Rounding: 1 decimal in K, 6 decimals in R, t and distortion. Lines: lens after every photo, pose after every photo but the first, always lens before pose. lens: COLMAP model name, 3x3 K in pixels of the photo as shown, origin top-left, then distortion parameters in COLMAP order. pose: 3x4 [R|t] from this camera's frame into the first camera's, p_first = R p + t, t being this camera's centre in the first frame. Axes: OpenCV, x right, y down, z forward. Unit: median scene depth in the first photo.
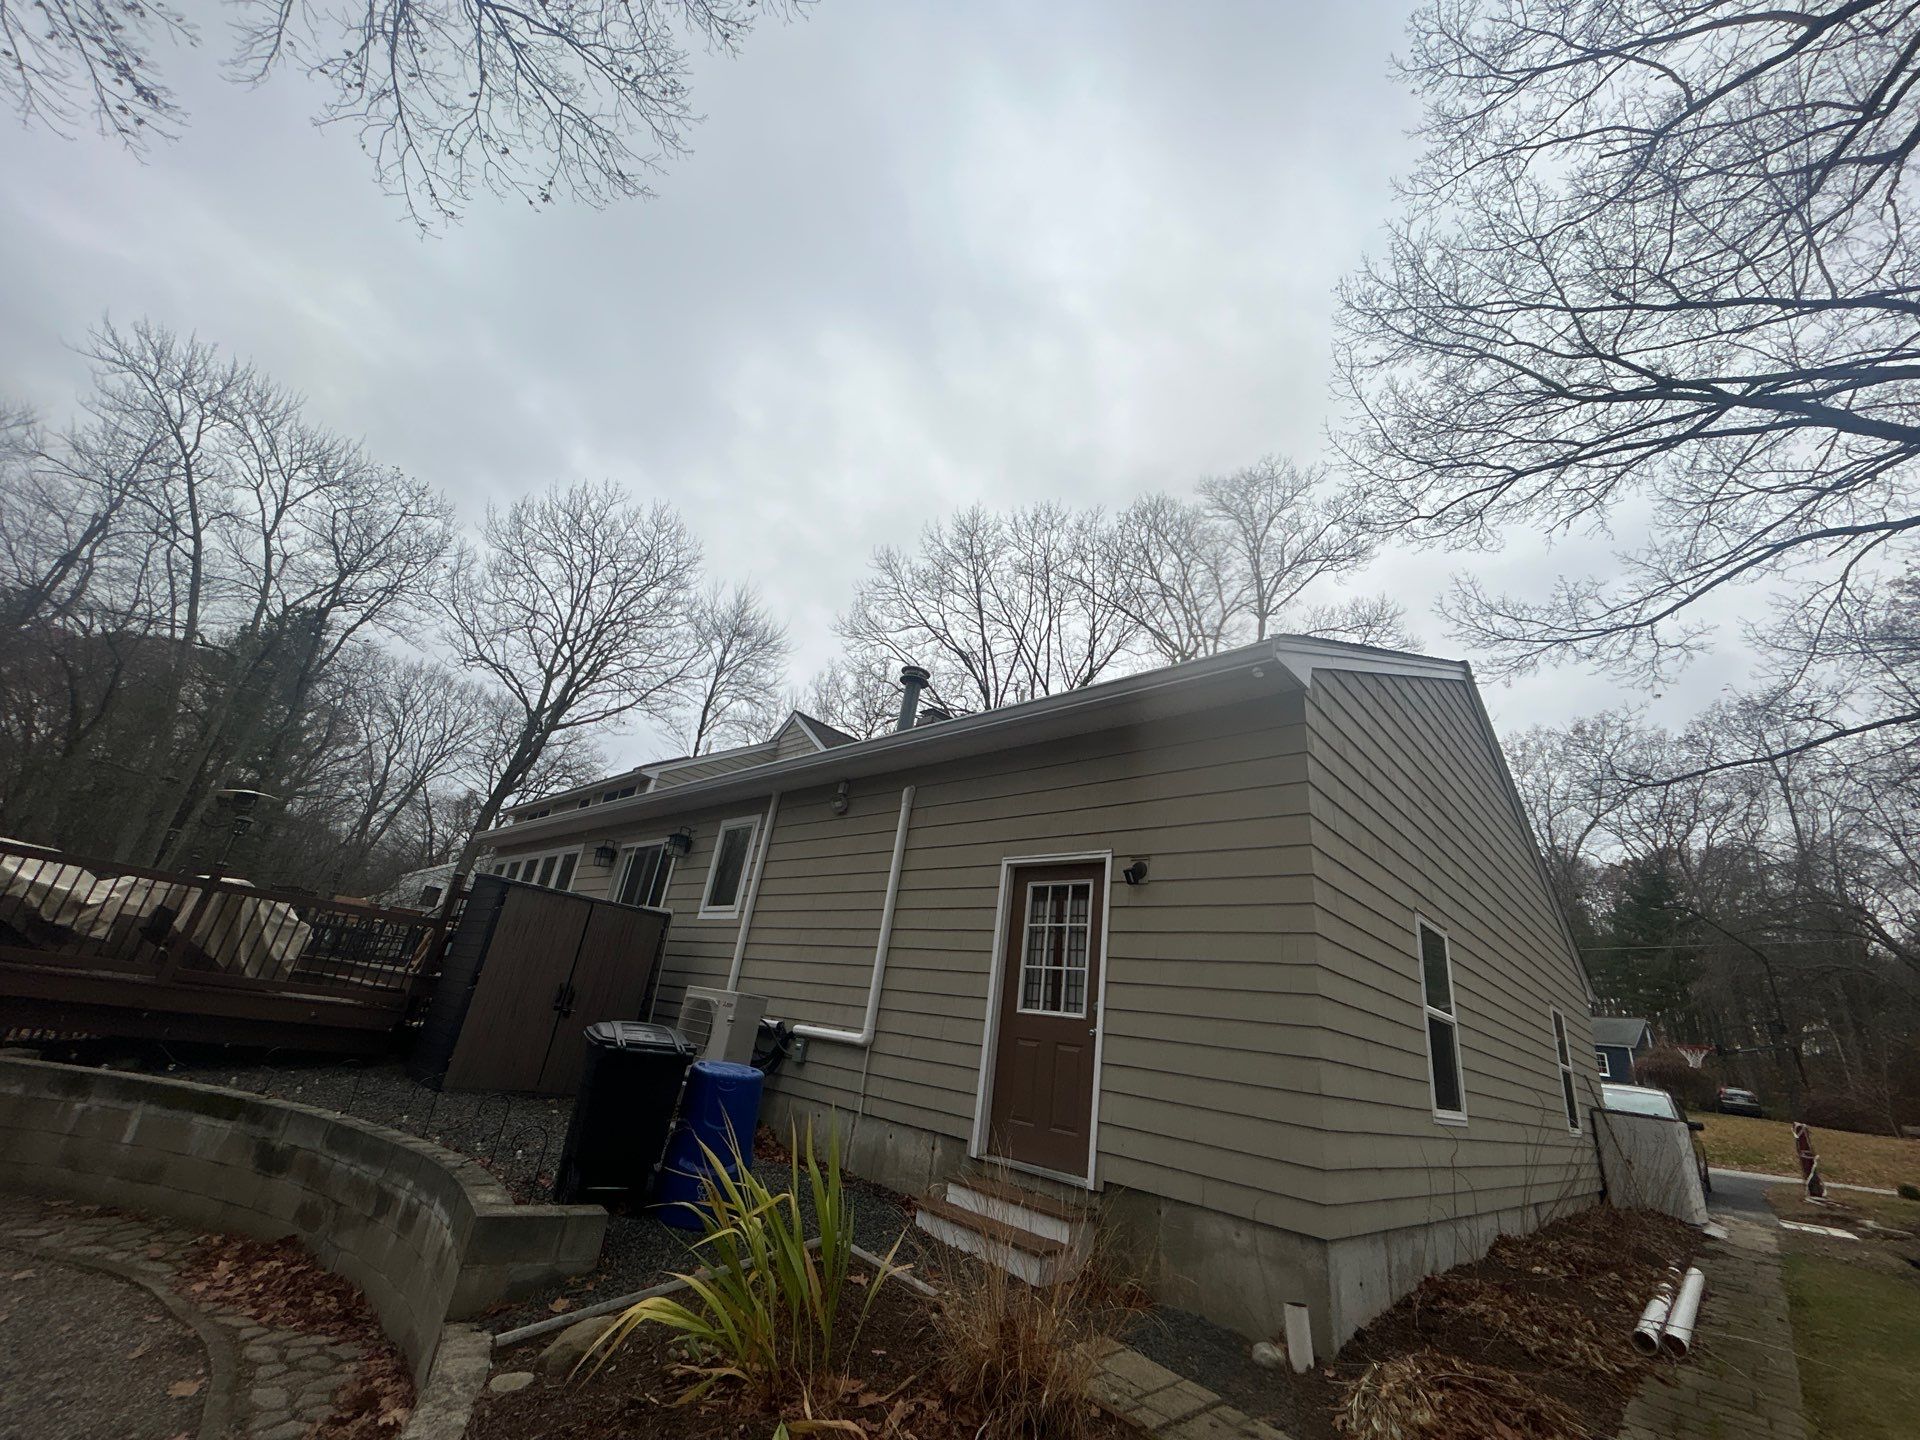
lens RADIAL K [[770.0, 0, 956.7], [0, 770.0, 724.0], [0, 0, 1]] dist [-0.006103, 0.001297]
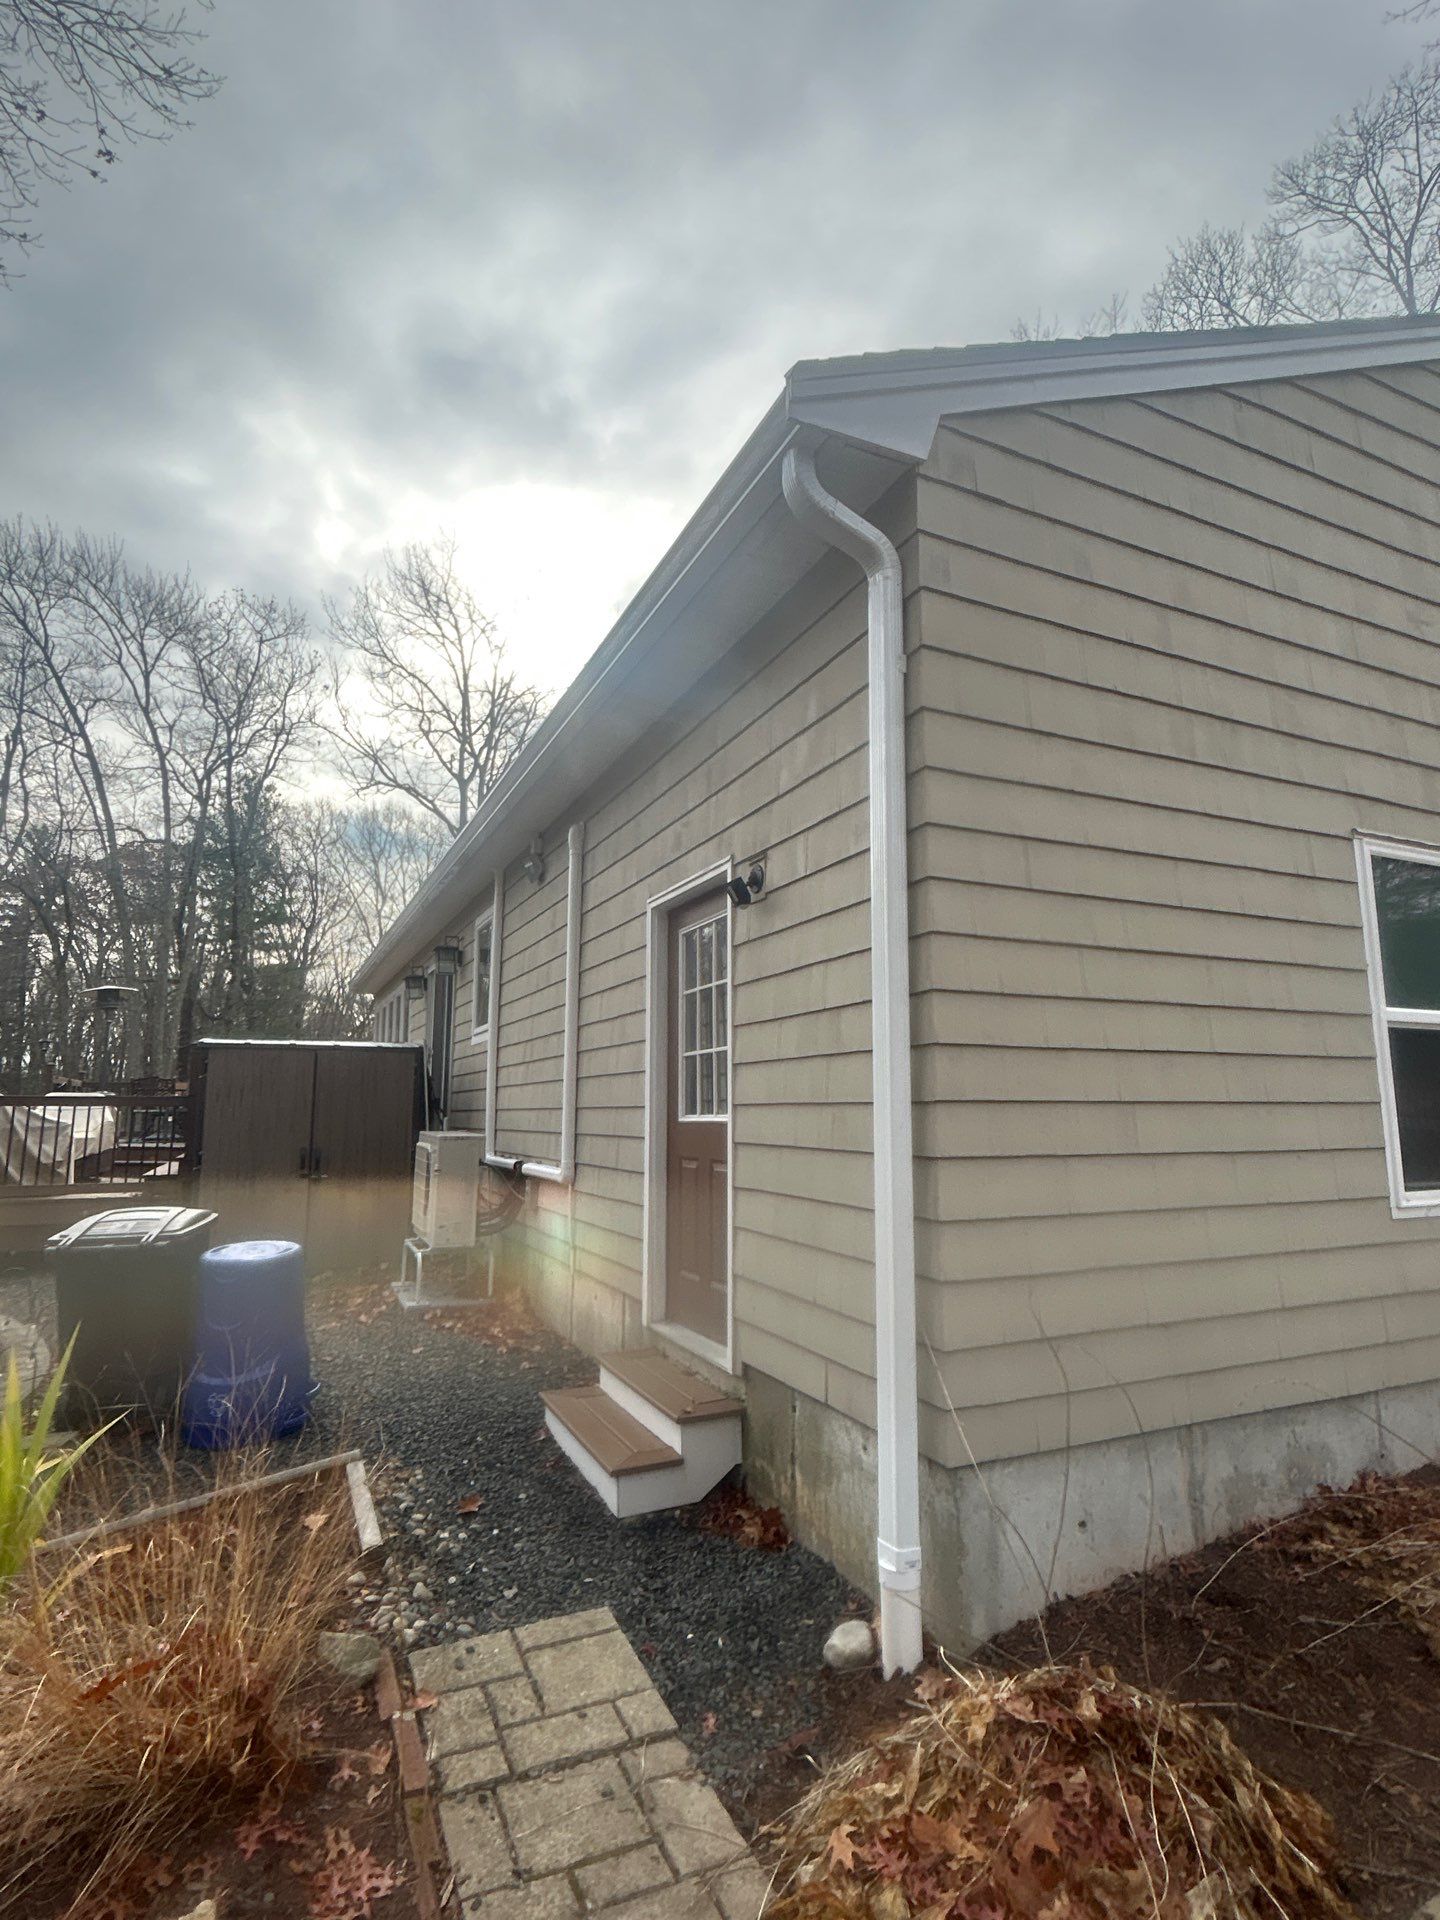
lens RADIAL K [[987.2, 0, 713.8], [0, 987.2, 962.7], [0, 0, 1]] dist [-0.006644, 0.004059]
pose [[0.917073, -0.186691, -0.352311, 0.379201], [0.257672, 0.951803, 0.166362, 0.095088], [0.304272, -0.243347, 0.920978, 0.223107]]
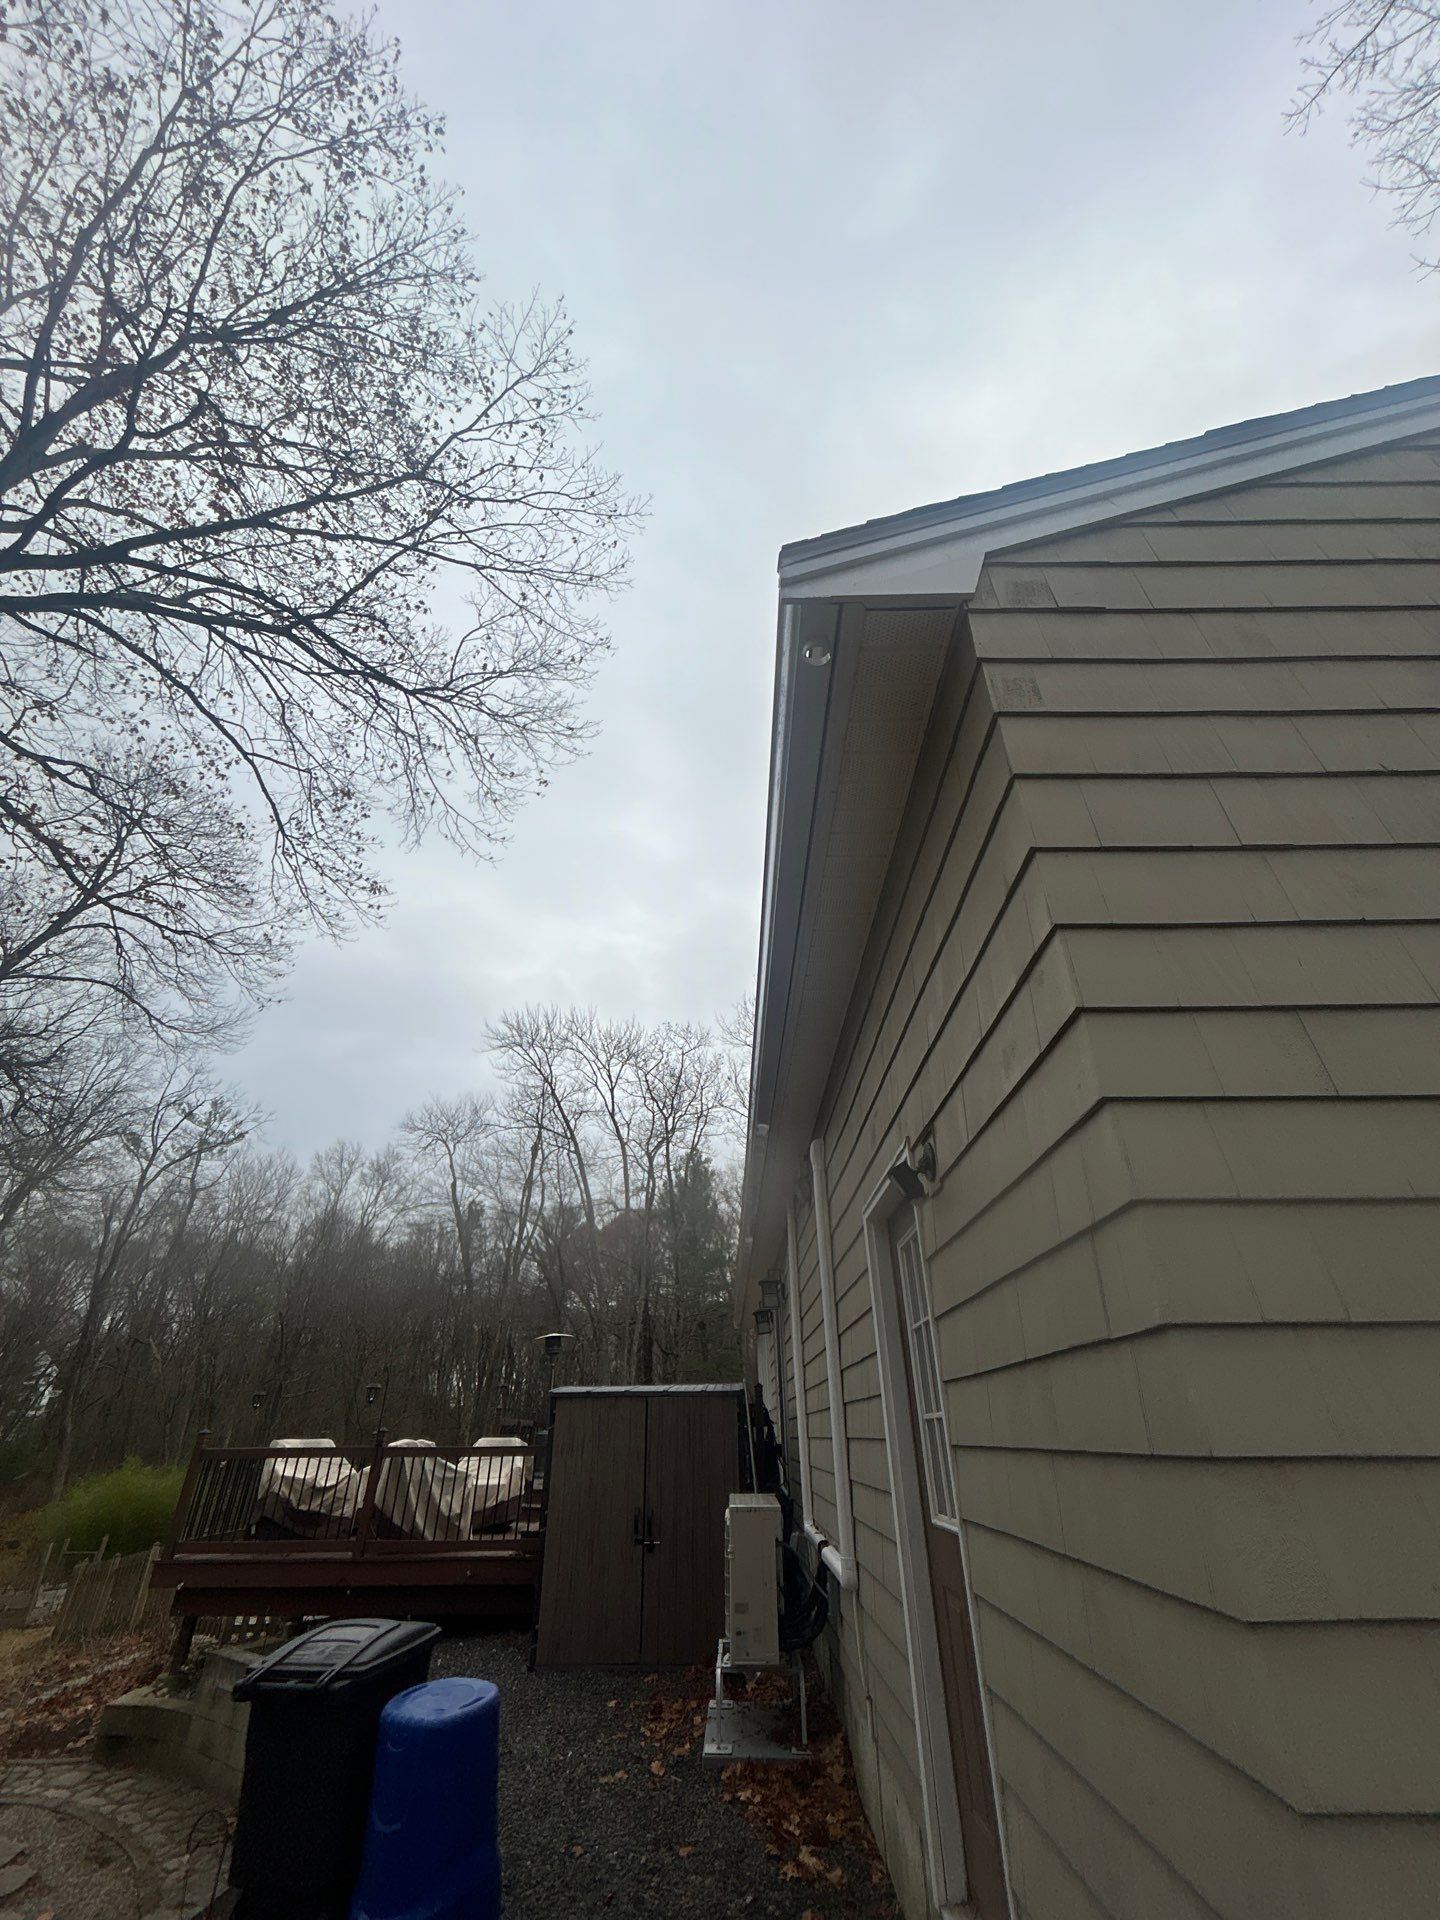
lens RADIAL K [[770.0, 0, 712.5], [0, 770.0, 955.9], [0, 0, 1]] dist [-0.006103, 0.001297]
pose [[0.663783, -0.503565, -0.553004, 0.377306], [0.369956, 0.863659, -0.342381, 0.158946], [0.650018, 0.022679, 0.759580, 0.475451]]
